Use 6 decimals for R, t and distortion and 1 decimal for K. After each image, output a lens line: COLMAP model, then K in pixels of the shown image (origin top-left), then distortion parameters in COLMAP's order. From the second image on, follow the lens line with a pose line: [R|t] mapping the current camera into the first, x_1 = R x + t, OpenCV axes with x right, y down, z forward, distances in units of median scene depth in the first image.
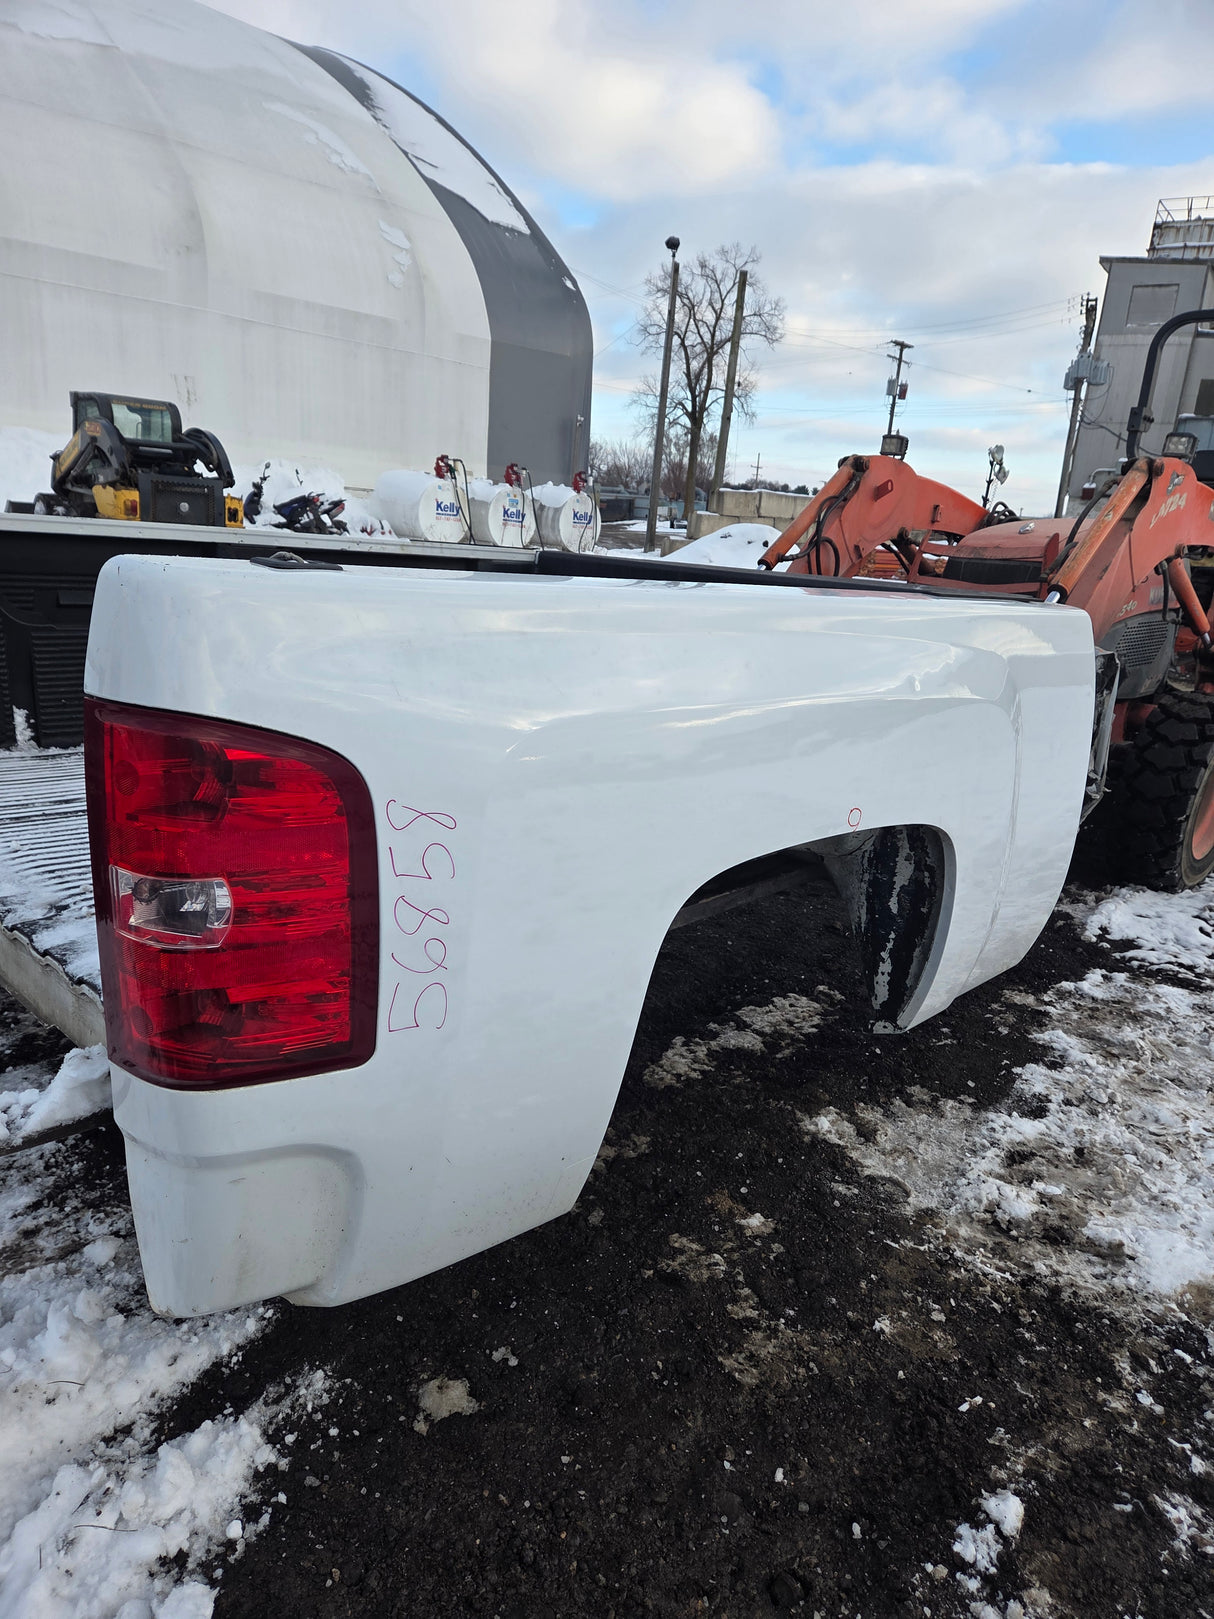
lens RADIAL K [[1082.6, 0, 601.3], [0, 1082.6, 809.1], [0, 0, 1]] dist [0.073116, -0.063023]
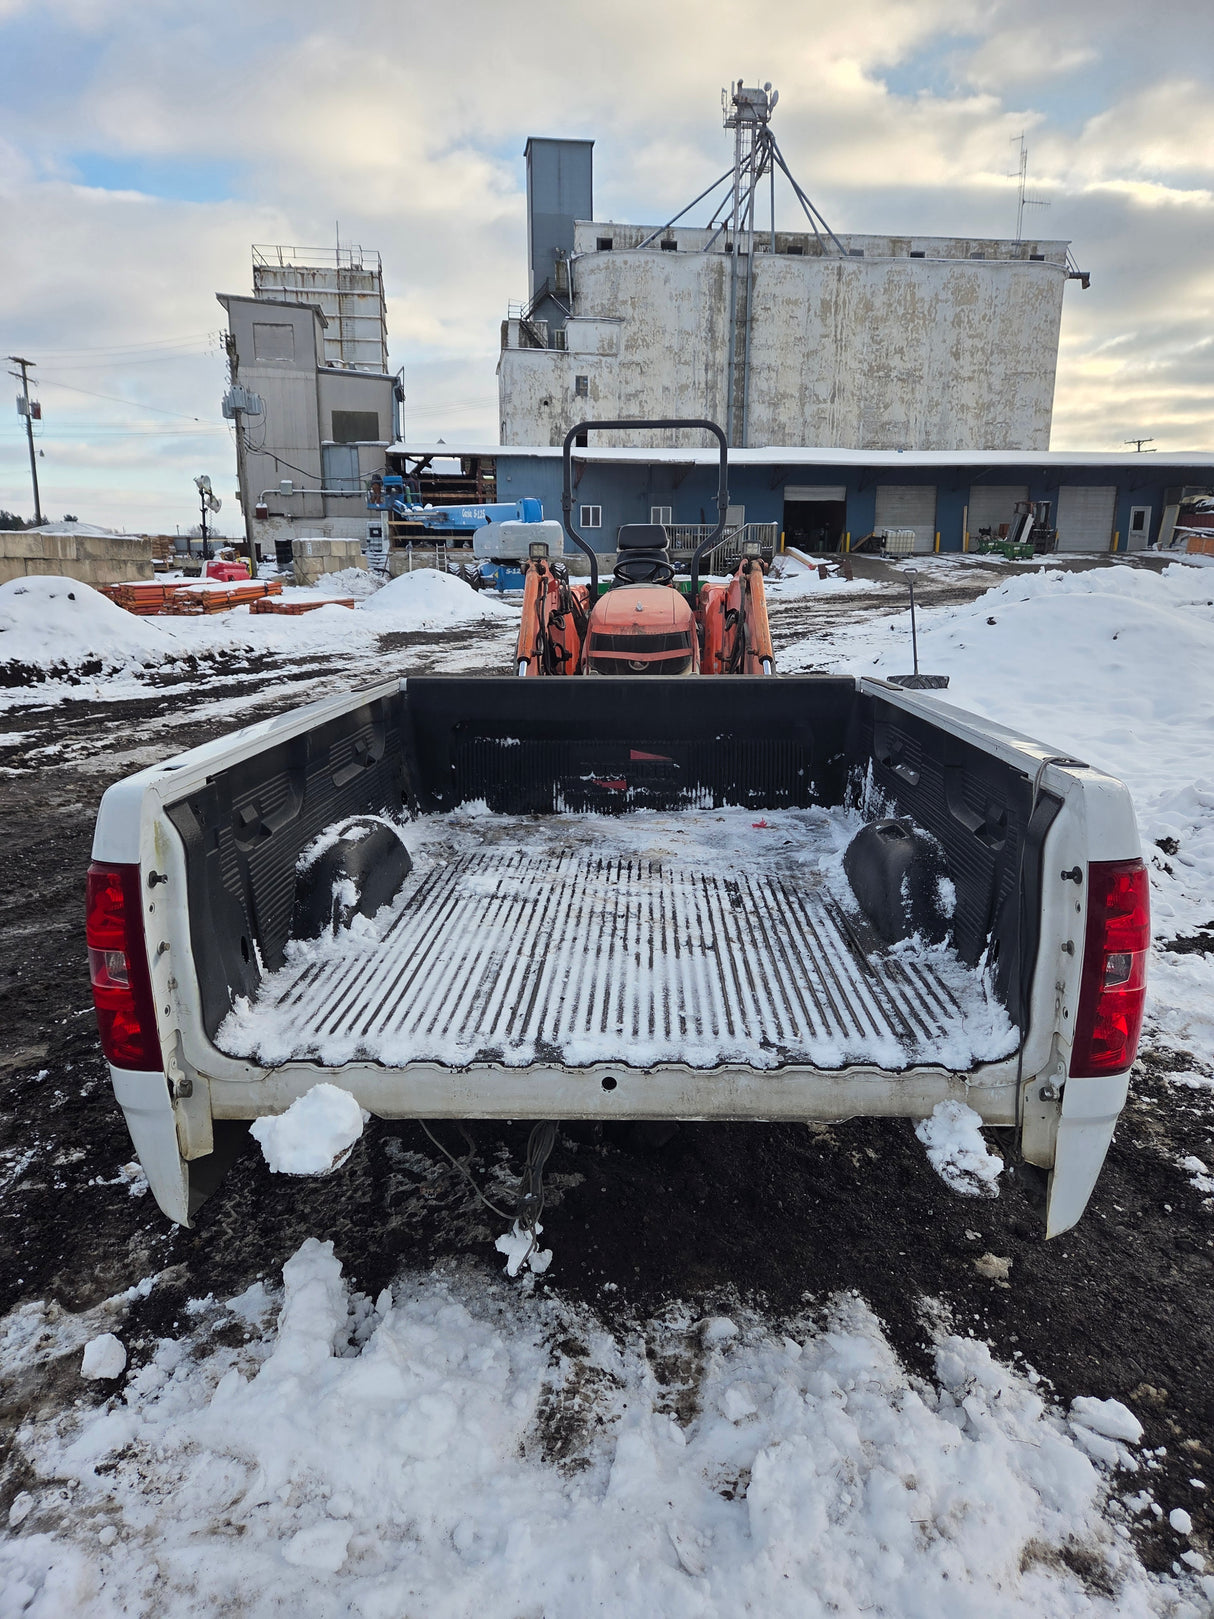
lens RADIAL K [[1082.6, 0, 603.8], [0, 1082.6, 782.8], [0, 0, 1]] dist [0.073116, -0.063023]
pose [[0.739018, -0.204400, 0.641929, -0.775173], [0.225366, 0.972972, 0.050358, -0.176984], [-0.634872, 0.107454, 0.765108, 0.057334]]
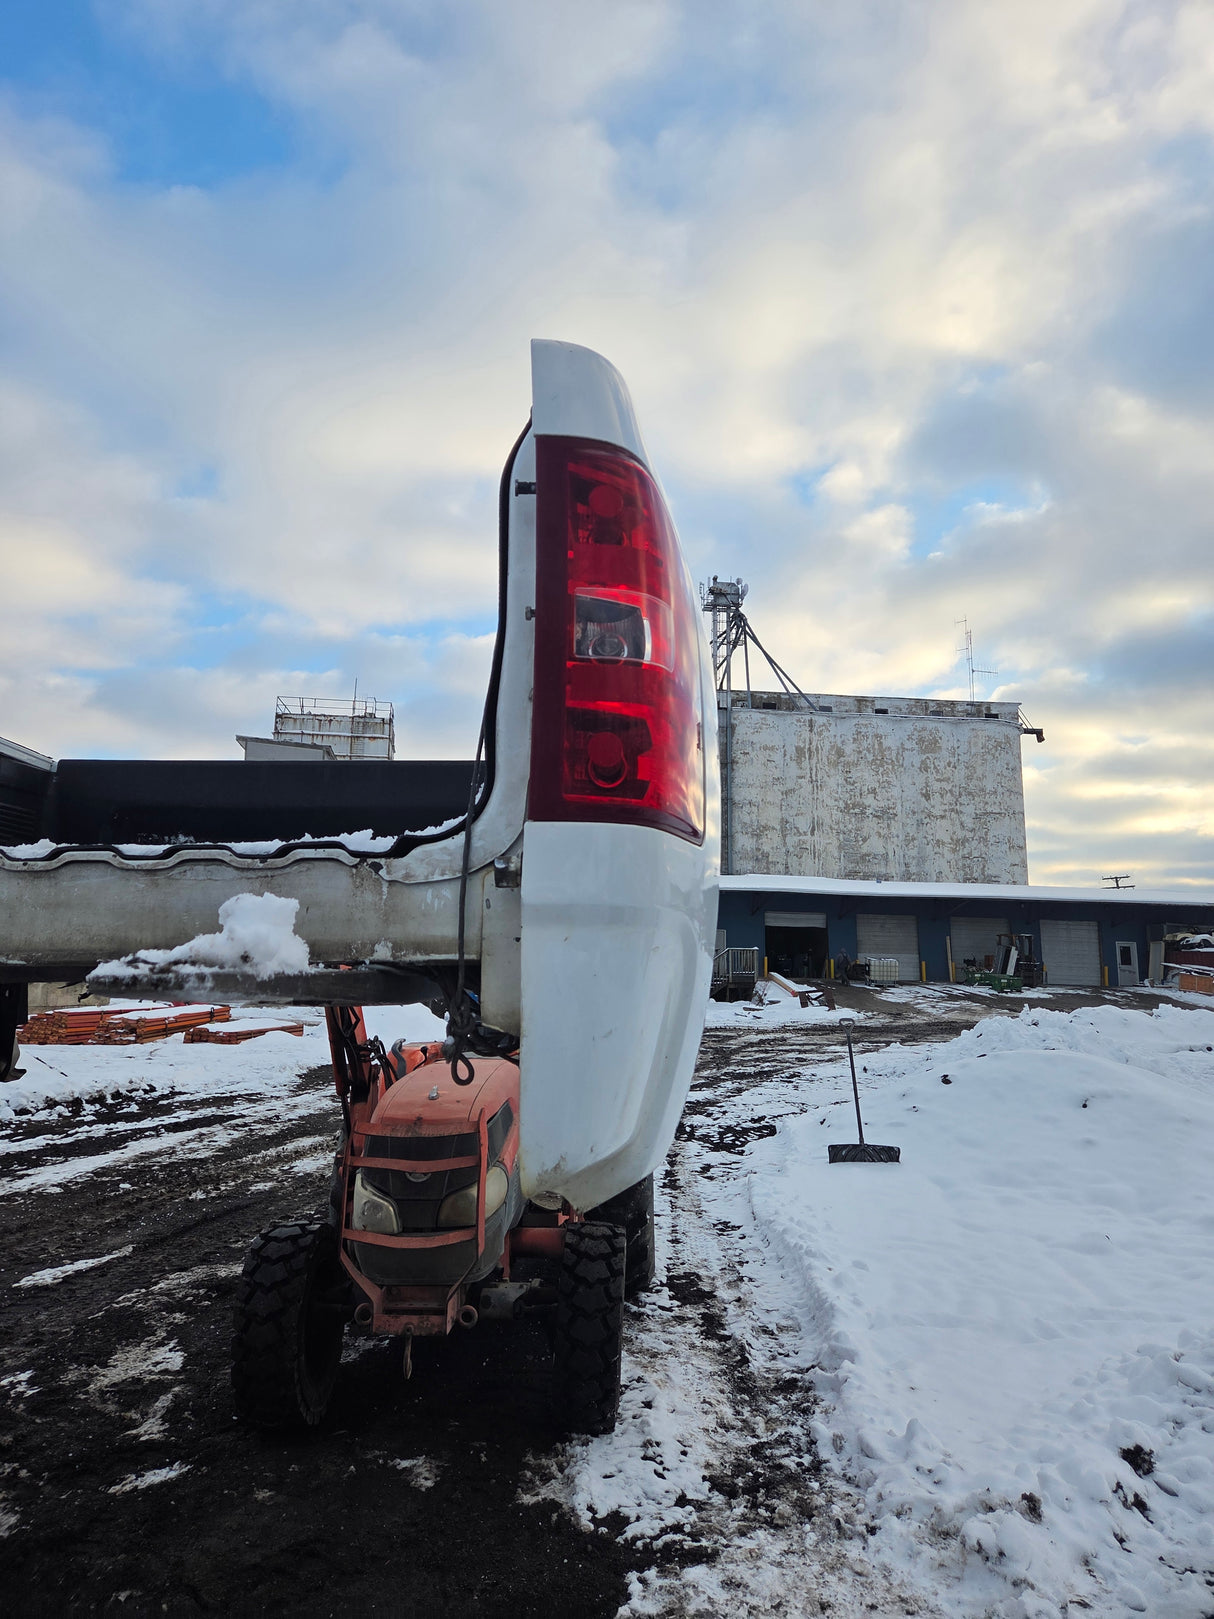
lens RADIAL K [[1082.6, 0, 600.2], [0, 1082.6, 782.4], [0, 0, 1]] dist [0.073116, -0.063023]
pose [[0.744731, 0.057270, 0.664903, -0.318132], [0.210004, 0.925587, -0.314941, -0.240826], [-0.633462, 0.374179, 0.677286, 0.081361]]
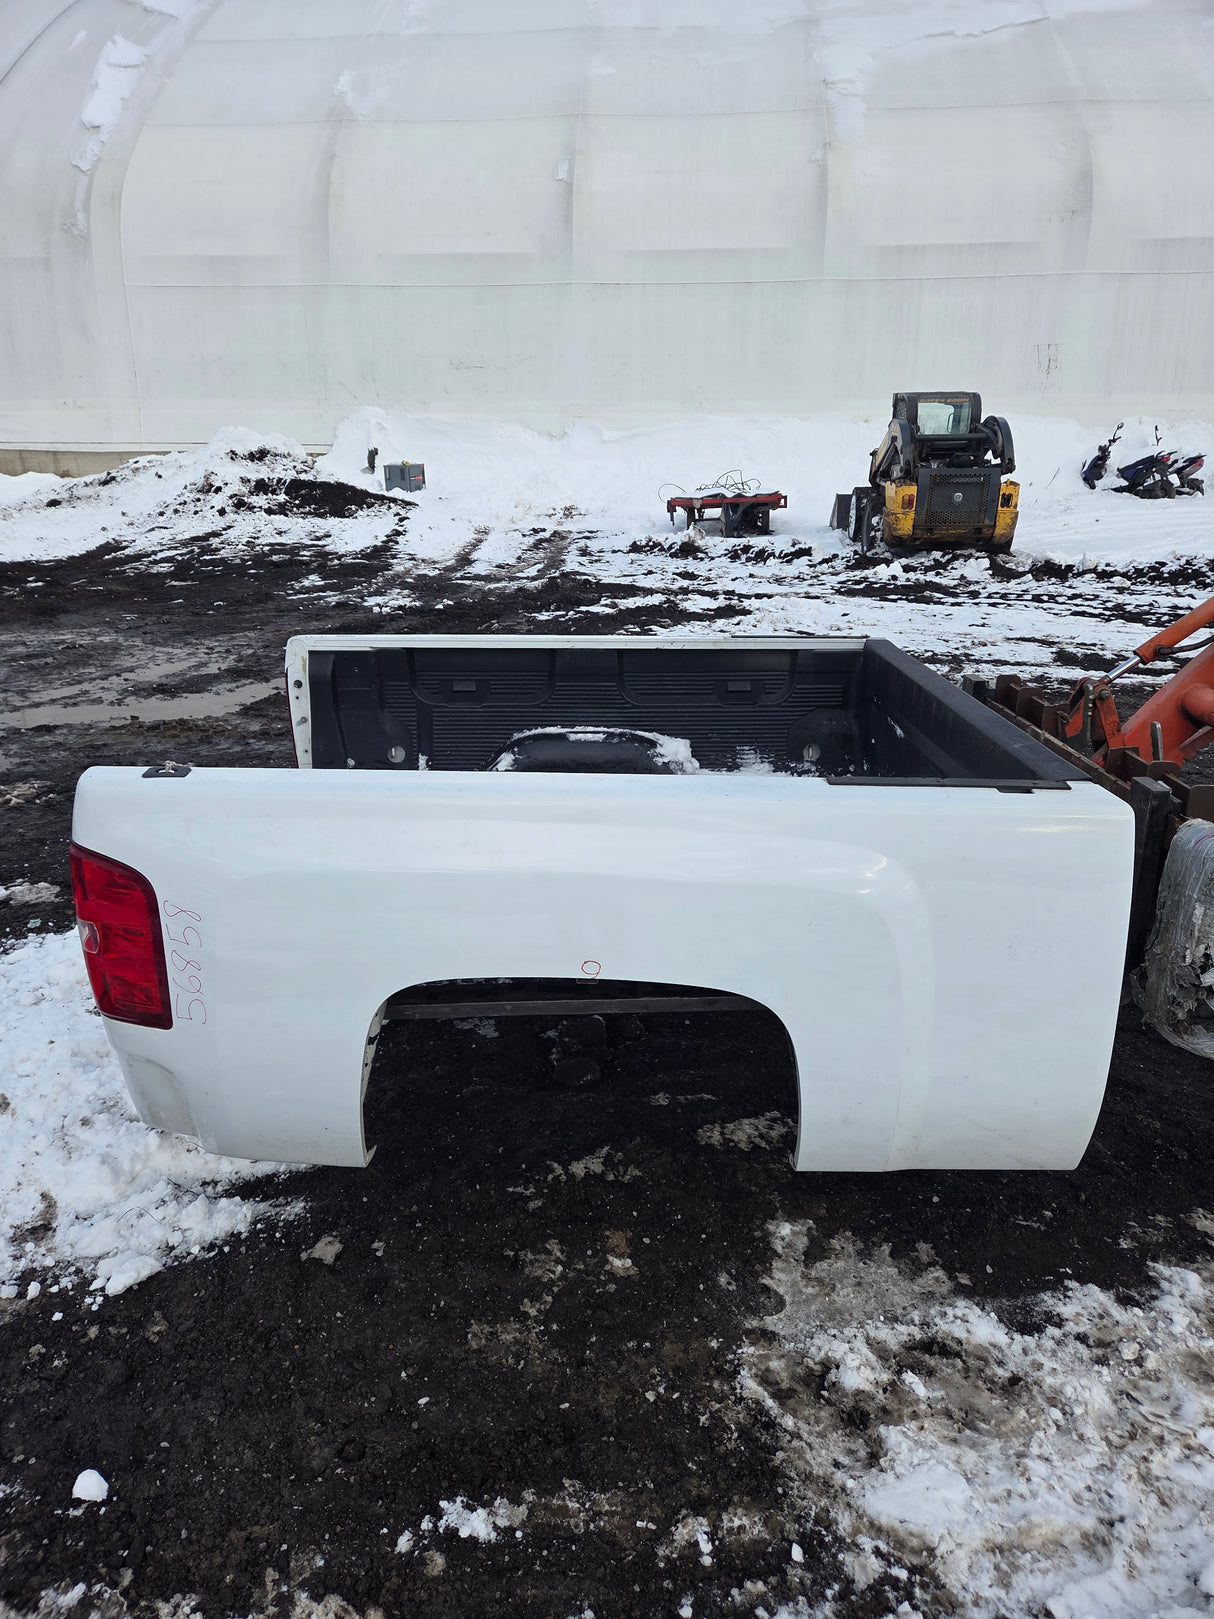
lens RADIAL K [[1082.6, 0, 584.1], [0, 1082.6, 785.3], [0, 0, 1]] dist [0.073116, -0.063023]
pose [[0.687565, 0.148338, -0.710810, 0.657918], [-0.125558, 0.988453, 0.084828, -0.185016], [0.715185, 0.030923, 0.698250, 0.064810]]
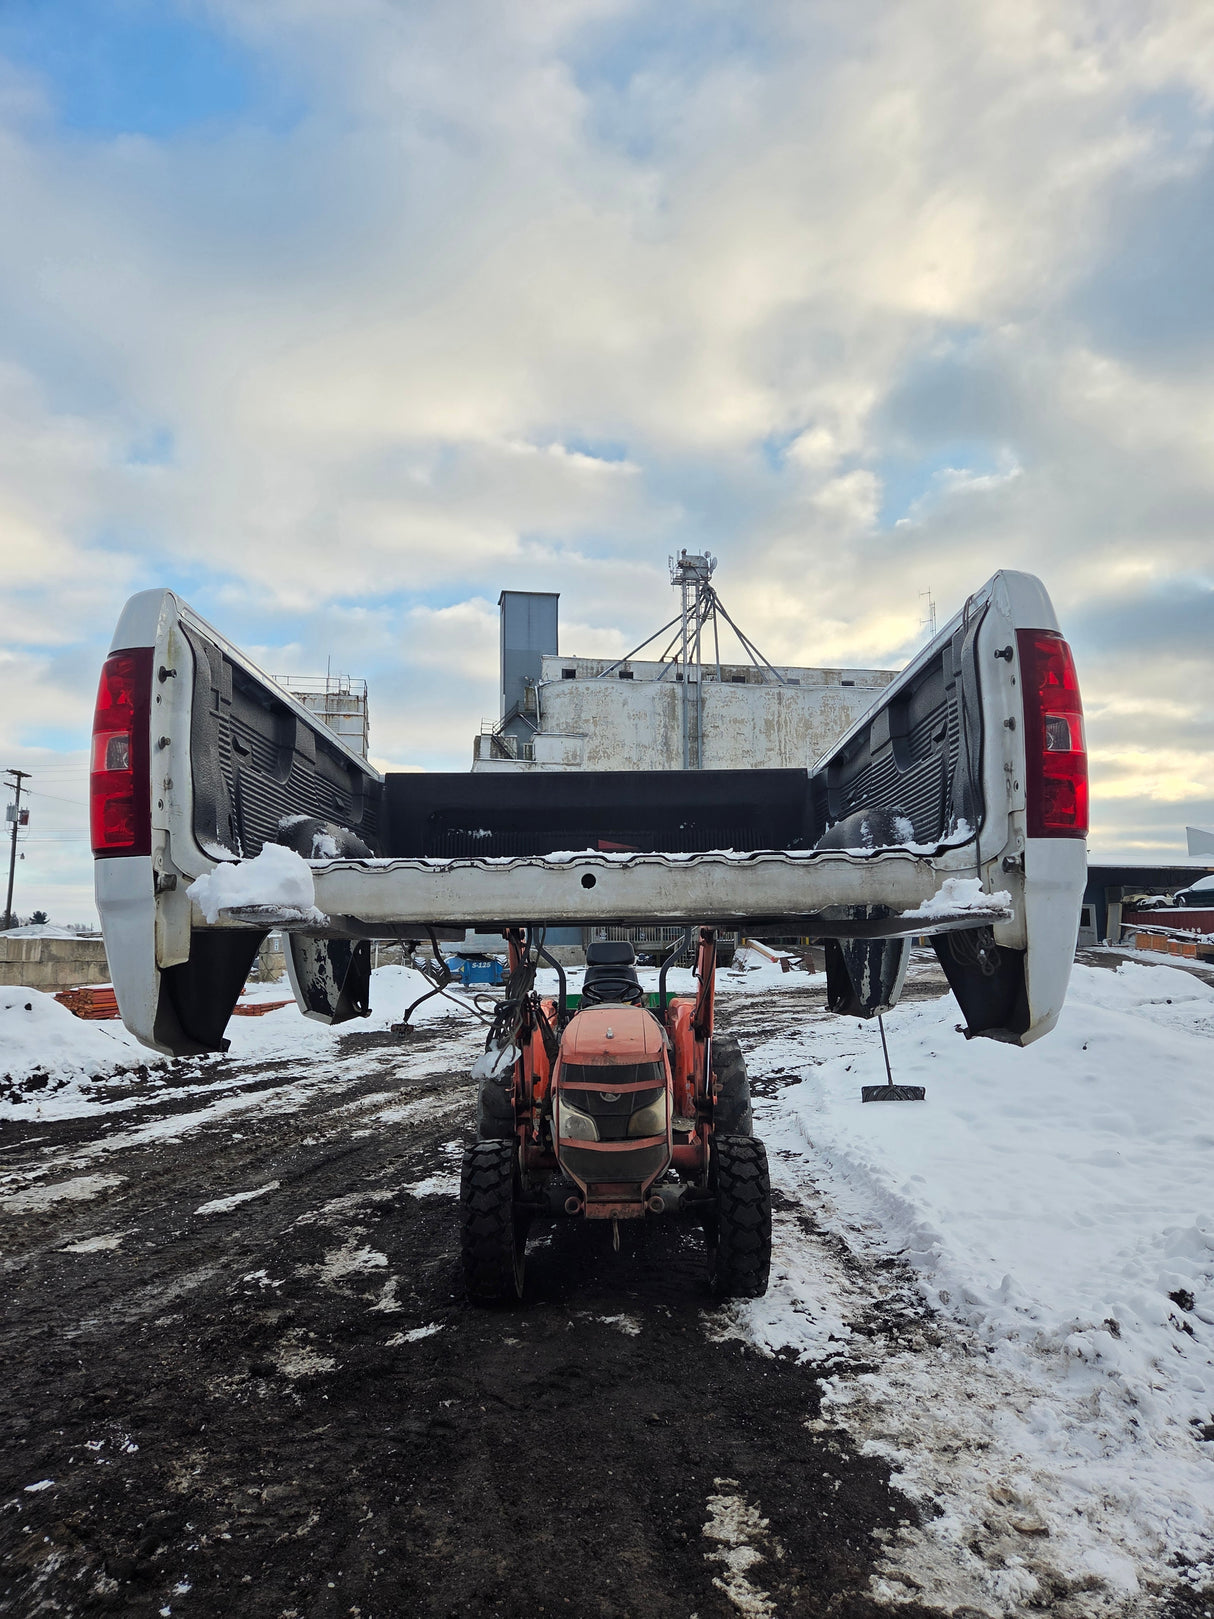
lens RADIAL K [[1082.6, 0, 596.1], [0, 1082.6, 798.3], [0, 0, 1]] dist [0.073116, -0.063023]
pose [[0.721260, 0.019847, 0.692380, -0.777374], [0.233306, 0.934220, -0.269817, -0.245885], [-0.652191, 0.356145, 0.669185, 0.046251]]
